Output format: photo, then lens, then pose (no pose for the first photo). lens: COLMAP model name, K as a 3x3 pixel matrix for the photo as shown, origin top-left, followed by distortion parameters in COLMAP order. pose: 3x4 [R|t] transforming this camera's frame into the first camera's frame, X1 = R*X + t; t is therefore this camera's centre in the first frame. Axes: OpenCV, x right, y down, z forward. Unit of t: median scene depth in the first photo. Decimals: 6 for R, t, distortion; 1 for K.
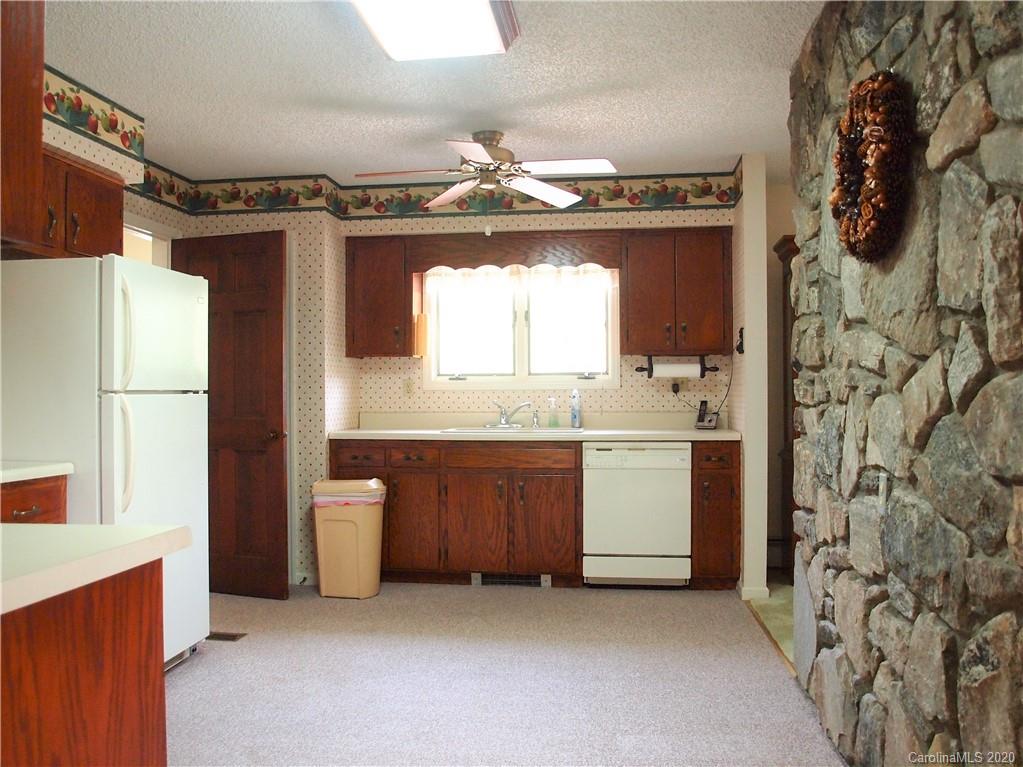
lens RADIAL K [[887.0, 0, 511.5], [0, 887.0, 383.5], [0, 0, 1]] dist [-0.102052, 0.065125]
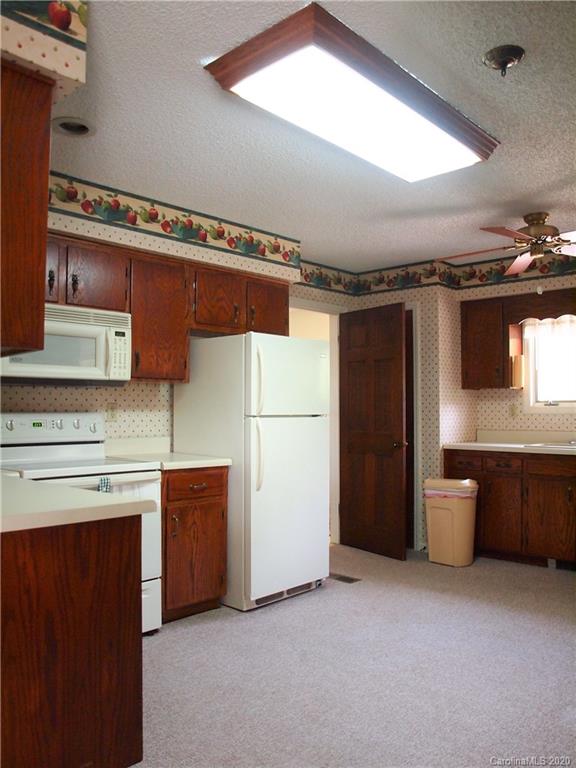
lens RADIAL K [[646.4, 0, 288.0], [0, 646.4, 384.0], [0, 0, 1]] dist [-0.102980, 0.066369]
pose [[0.806714, -0.017316, -0.590688, 0.208555], [0.000394, 0.999586, -0.028764, -0.010448], [0.590942, 0.022971, 0.806387, 0.042937]]
